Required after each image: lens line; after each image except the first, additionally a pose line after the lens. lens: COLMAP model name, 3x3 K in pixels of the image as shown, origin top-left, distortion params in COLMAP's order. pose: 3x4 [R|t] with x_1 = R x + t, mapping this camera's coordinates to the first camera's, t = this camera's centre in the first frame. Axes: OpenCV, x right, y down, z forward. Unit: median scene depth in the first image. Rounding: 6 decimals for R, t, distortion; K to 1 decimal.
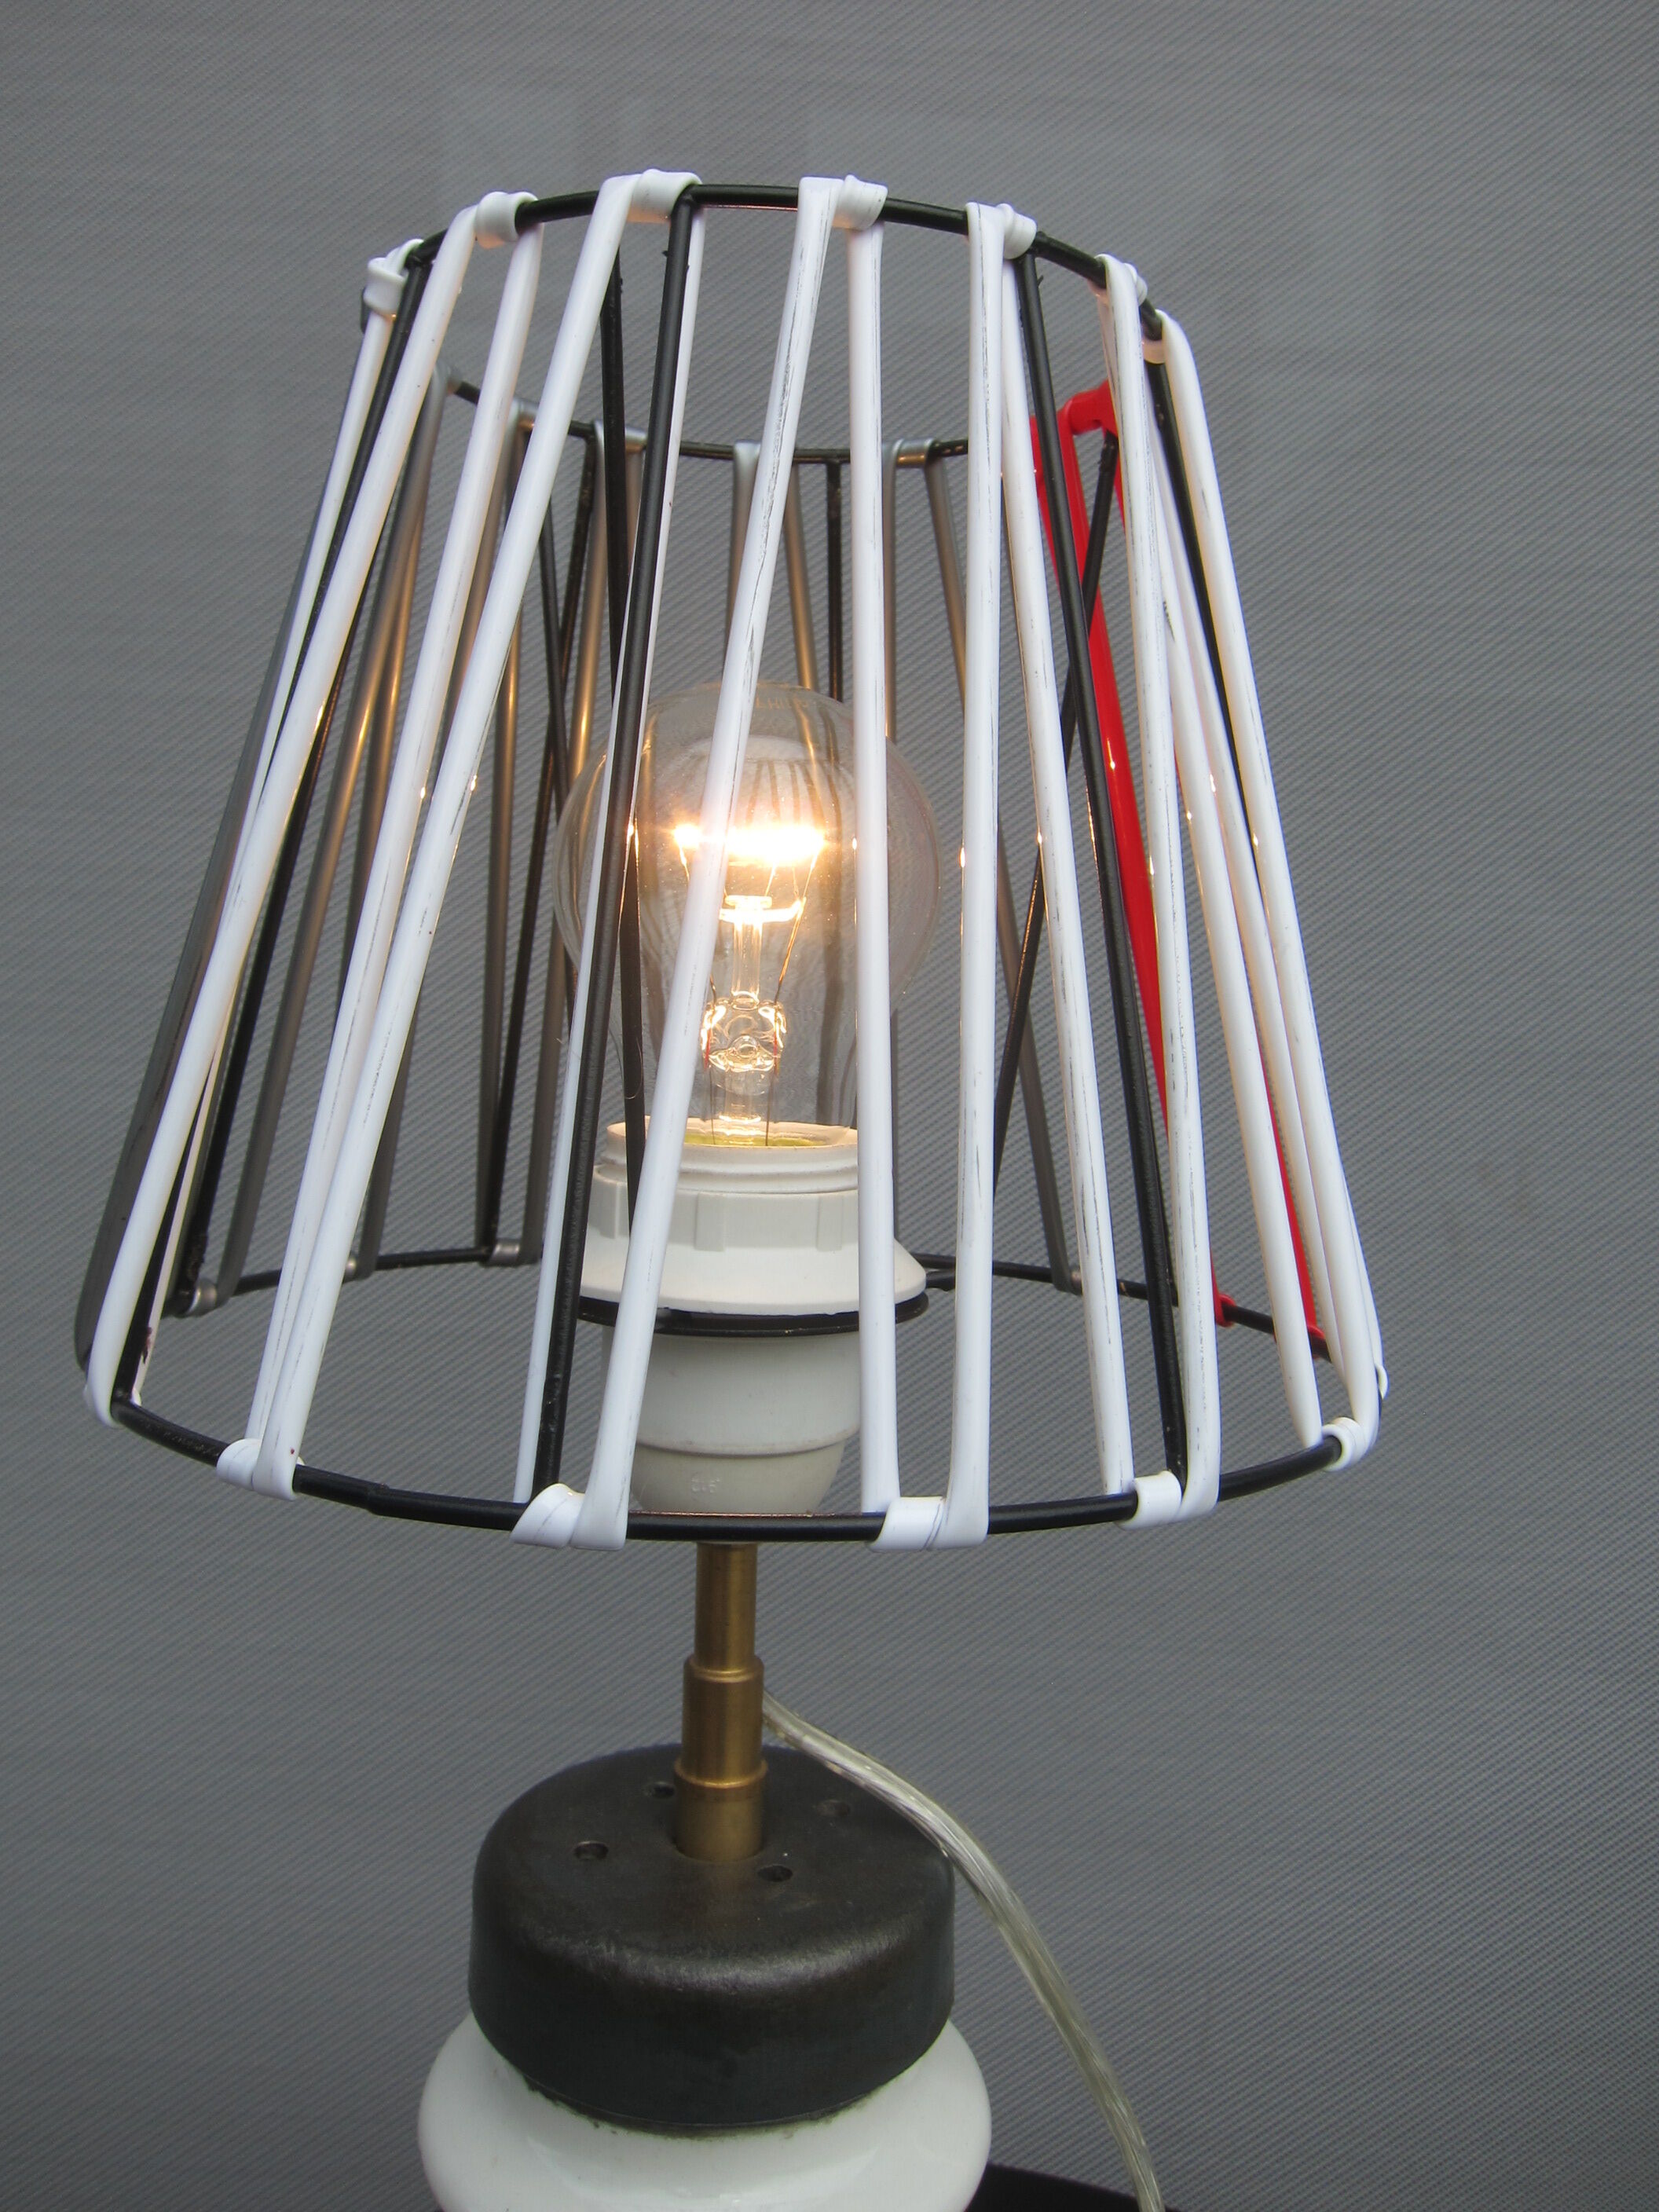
lens RADIAL K [[1893.7, 0, 829.5], [0, 1893.7, 1106.0], [0, 0, 1]] dist [-0.019283, 0.002131]
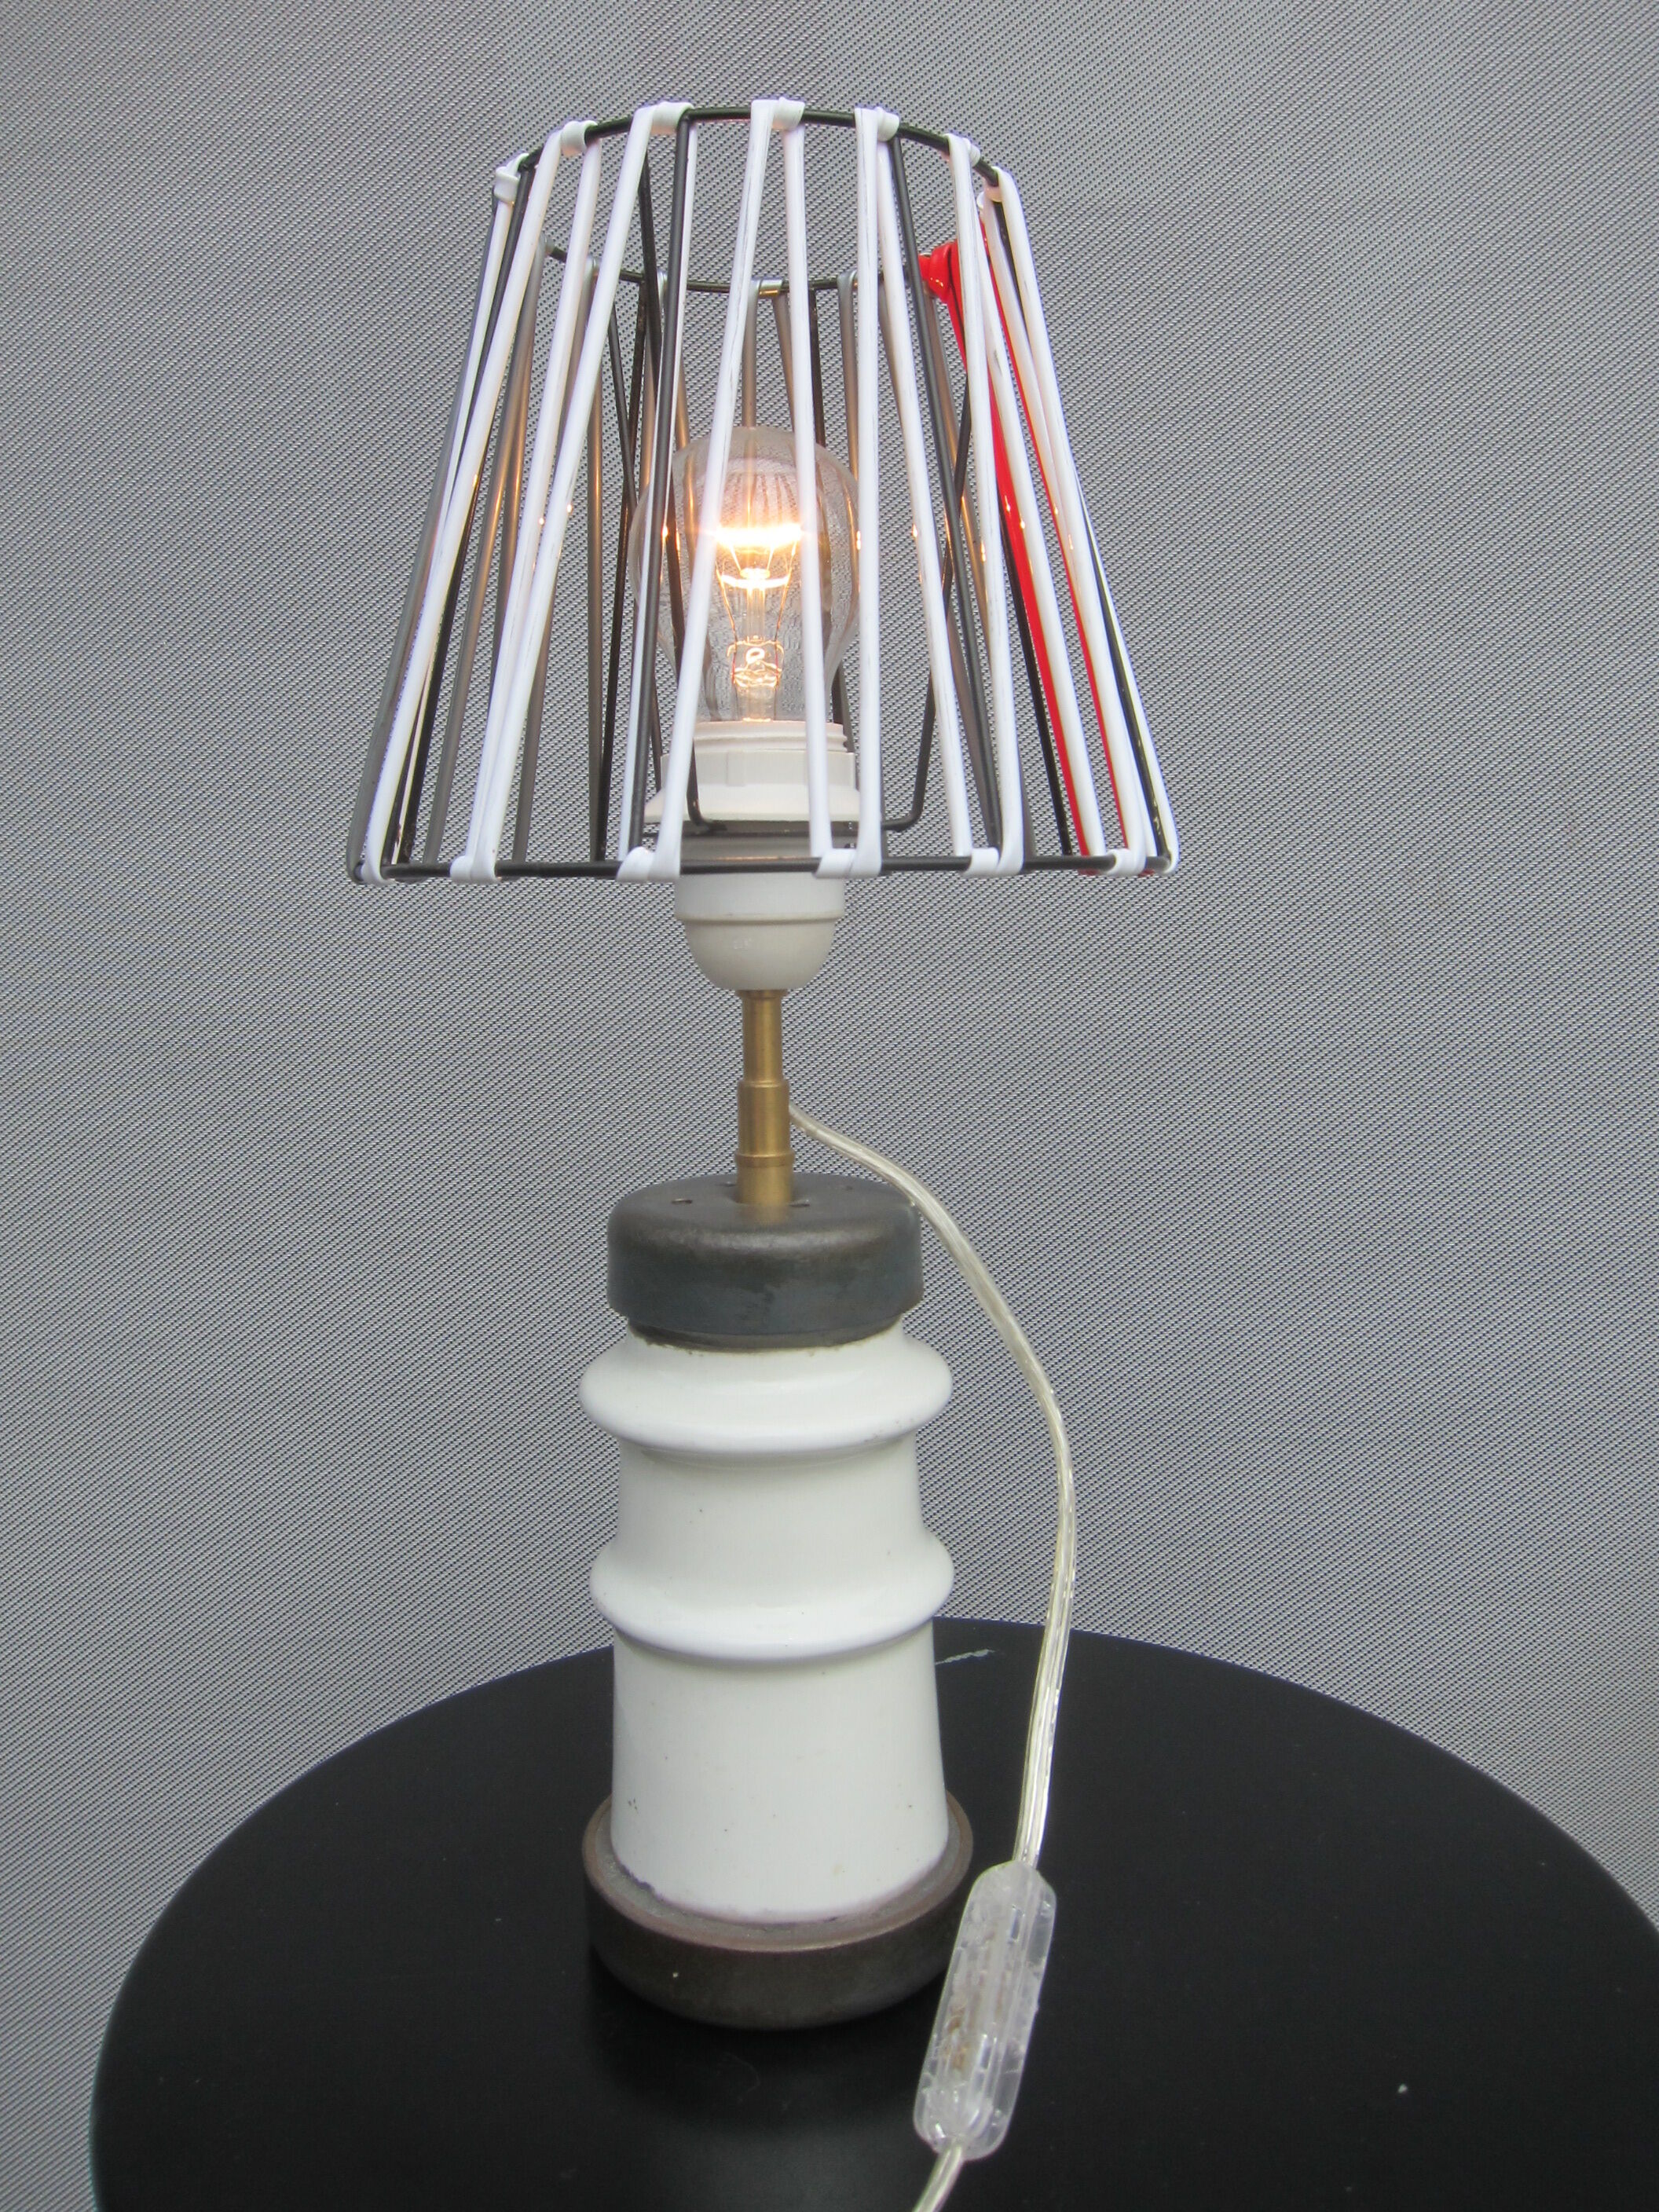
lens RADIAL K [[1893.7, 0, 829.5], [0, 1893.7, 1106.0], [0, 0, 1]] dist [-0.019283, 0.002131]
pose [[0.997436, -0.038176, -0.060539, 0.112513], [0.041131, 0.997983, 0.048345, 0.300815], [0.058571, -0.050711, 0.996994, -0.664860]]
